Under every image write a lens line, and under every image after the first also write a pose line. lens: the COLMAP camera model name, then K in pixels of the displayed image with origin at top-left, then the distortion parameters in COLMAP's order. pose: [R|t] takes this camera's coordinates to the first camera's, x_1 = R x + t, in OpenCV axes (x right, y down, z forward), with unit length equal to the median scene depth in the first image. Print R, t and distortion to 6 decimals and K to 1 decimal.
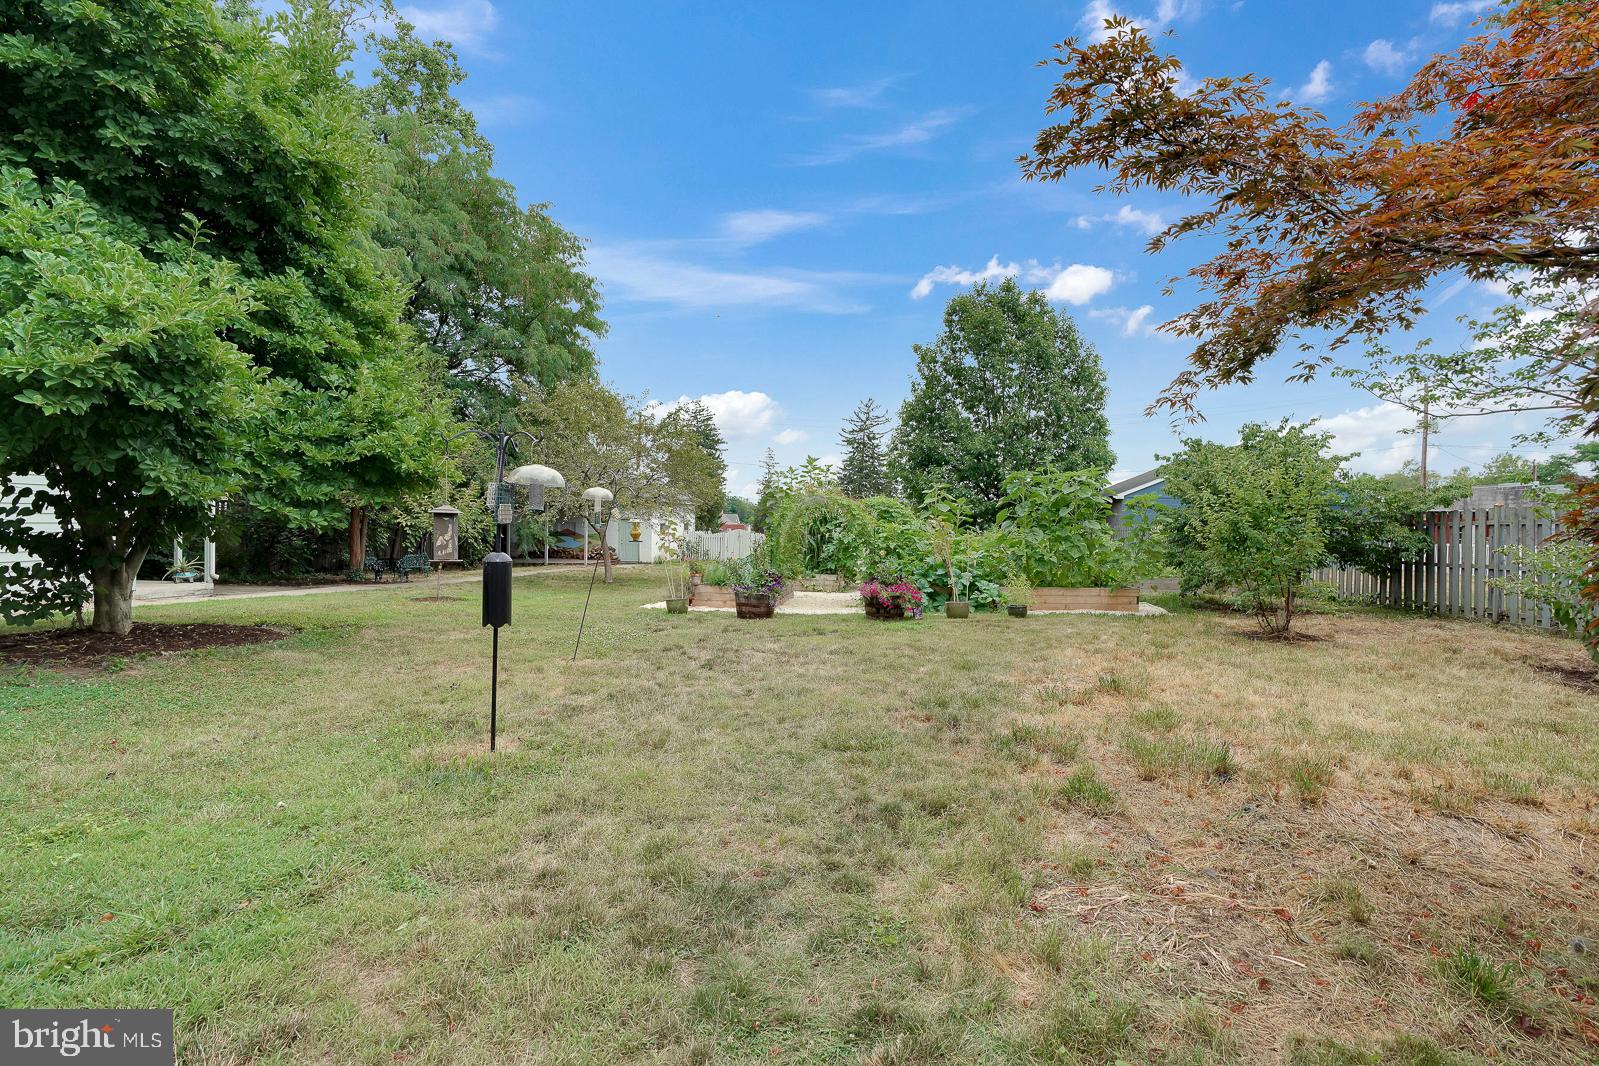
lens RADIAL K [[733.5, 0, 804.2], [0, 733.5, 528.1], [0, 0, 1]] dist [-0.002376, -0.000236]
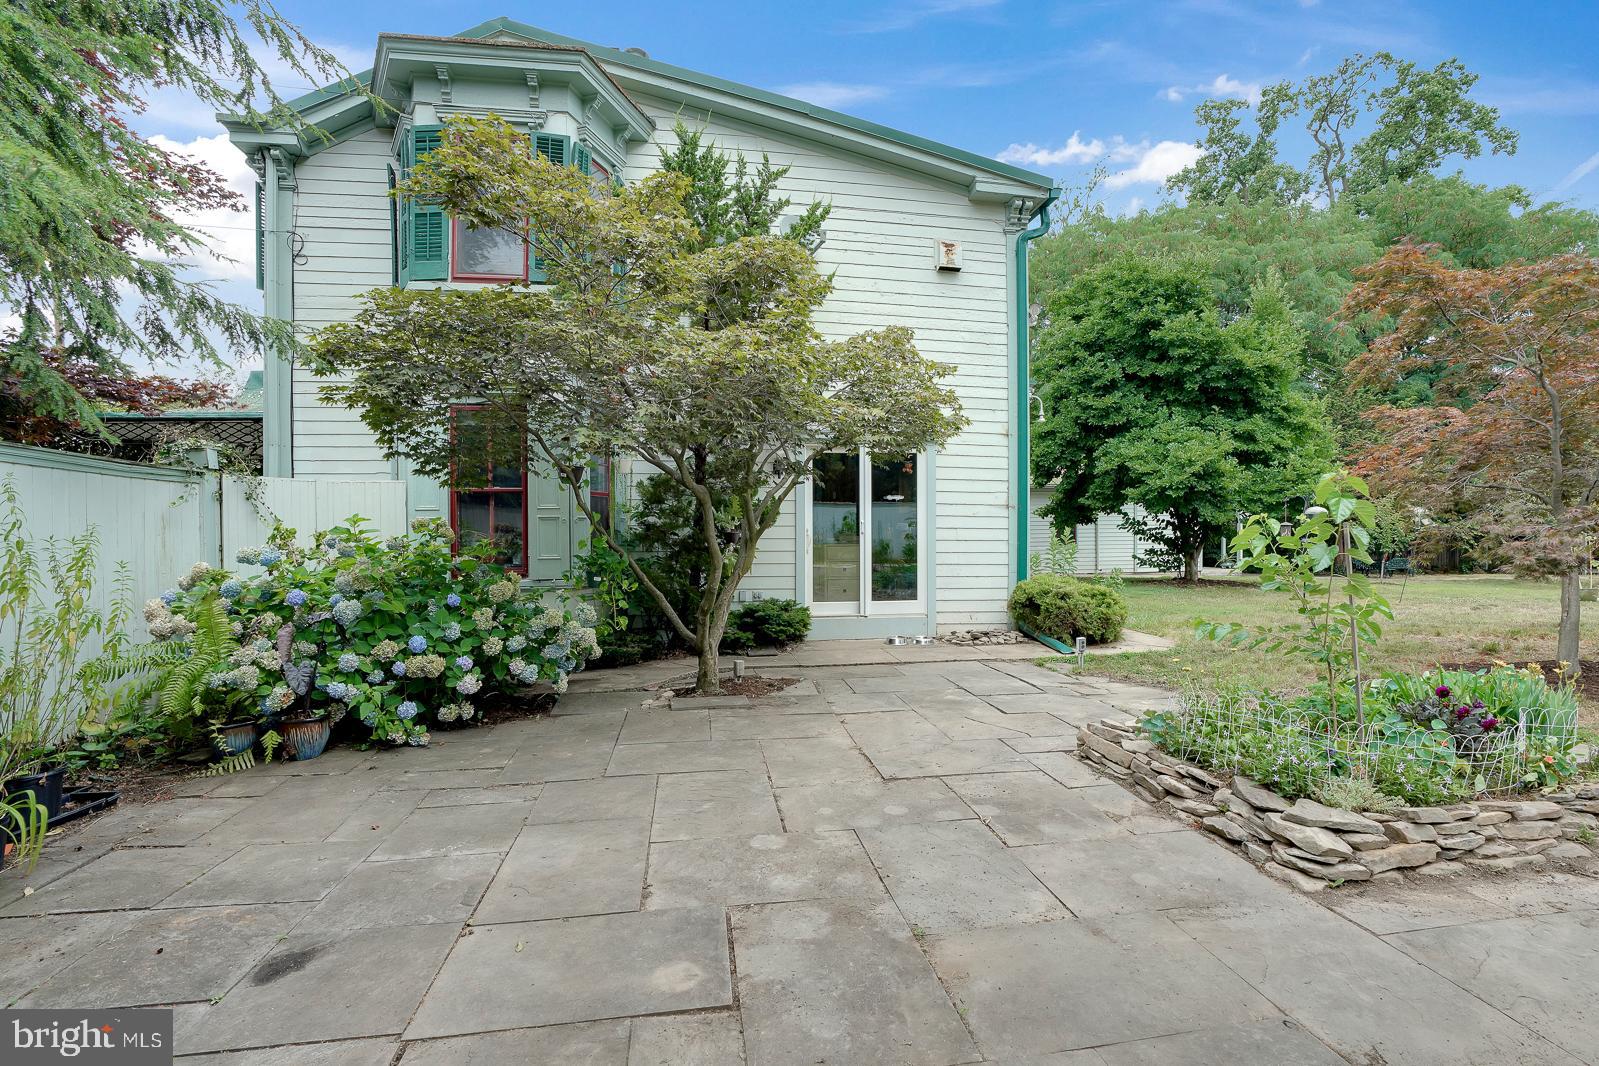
lens RADIAL K [[733.5, 0, 804.2], [0, 733.5, 528.1], [0, 0, 1]] dist [-0.002376, -0.000236]
pose [[0.321229, -0.021175, -0.946765, 0.921462], [0.002113, 0.999764, -0.021643, 0.027689], [0.946999, 0.004952, 0.321198, -0.971551]]
